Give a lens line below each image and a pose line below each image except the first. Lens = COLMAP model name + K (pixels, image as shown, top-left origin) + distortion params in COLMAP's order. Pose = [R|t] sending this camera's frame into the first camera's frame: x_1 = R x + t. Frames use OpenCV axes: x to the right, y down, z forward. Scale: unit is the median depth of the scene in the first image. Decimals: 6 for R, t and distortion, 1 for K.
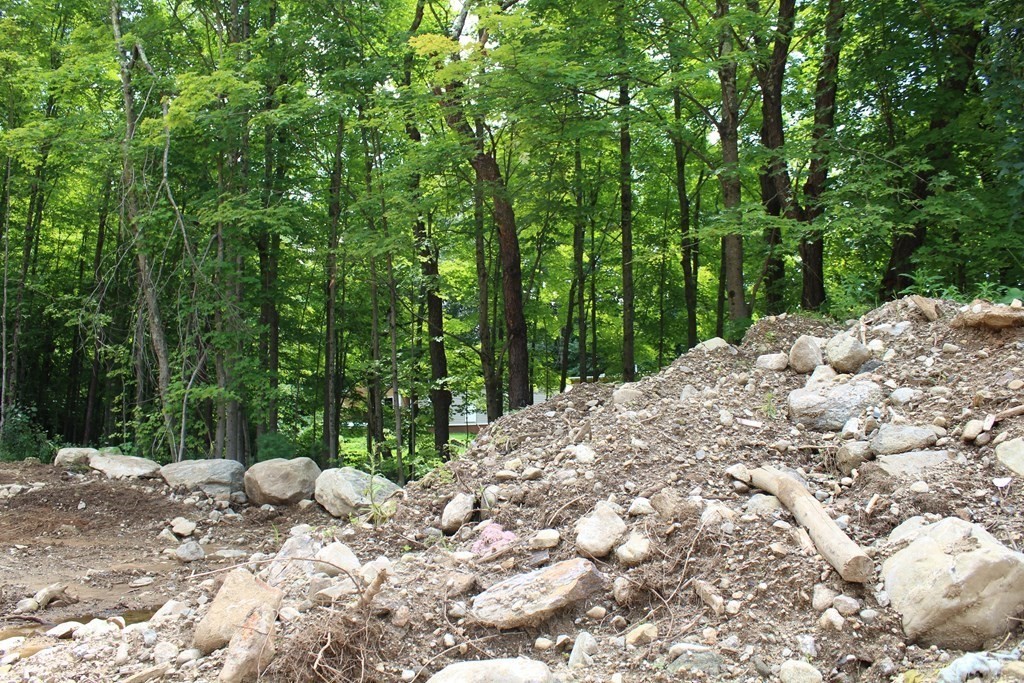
lens RADIAL K [[850.3, 0, 508.0], [0, 850.3, 336.1], [0, 0, 1]] dist [-0.161793, 0.142676]
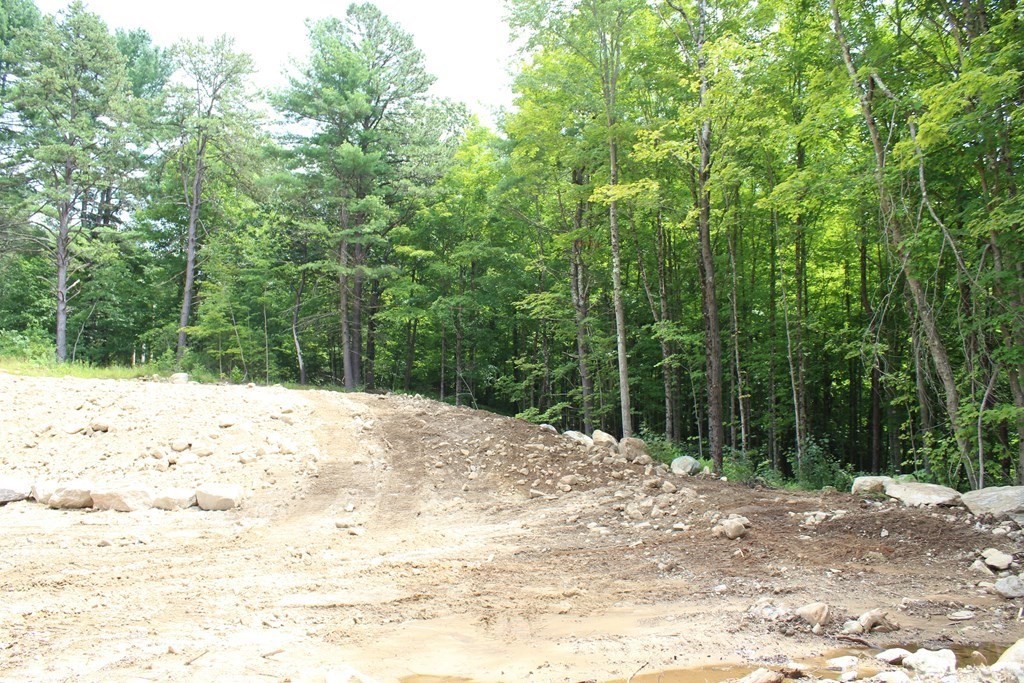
lens RADIAL K [[850.3, 0, 499.6], [0, 850.3, 336.3], [0, 0, 1]] dist [-0.161793, 0.142676]
pose [[0.634165, -0.125013, -0.763025, -0.013406], [0.100510, 0.991798, -0.078960, -0.002349], [0.766637, -0.026618, 0.641528, -0.010867]]
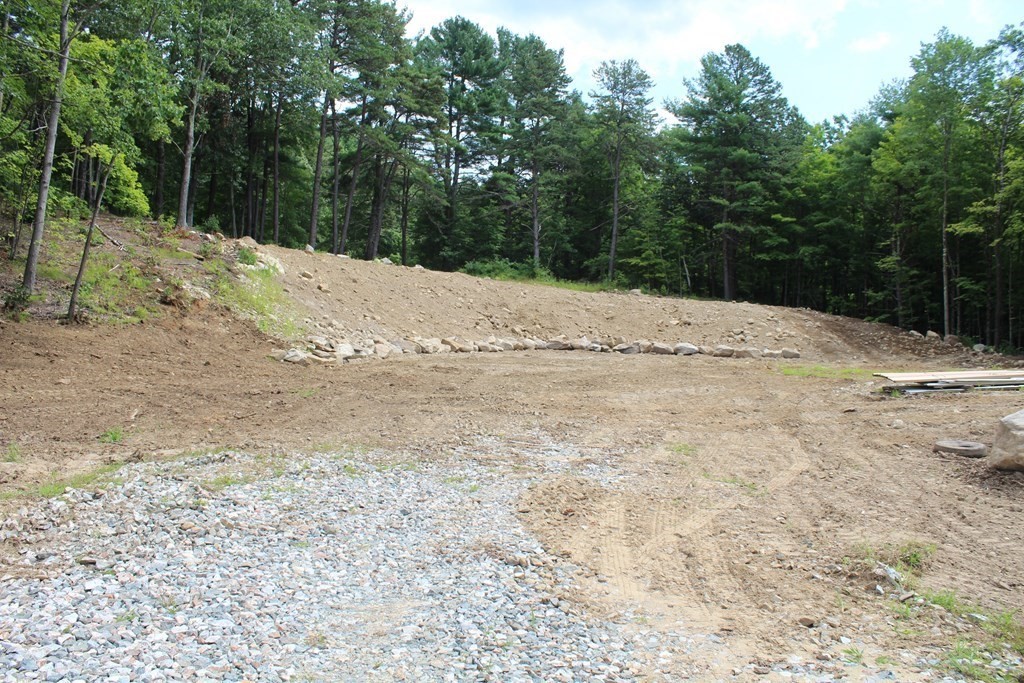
lens RADIAL K [[850.3, 0, 510.1], [0, 850.3, 331.1], [0, 0, 1]] dist [-0.161793, 0.142676]
pose [[0.478151, -0.014397, -0.878159, 1.068570], [0.070155, 0.997297, 0.021849, -0.139242], [0.875471, -0.072054, 0.477869, -2.143519]]
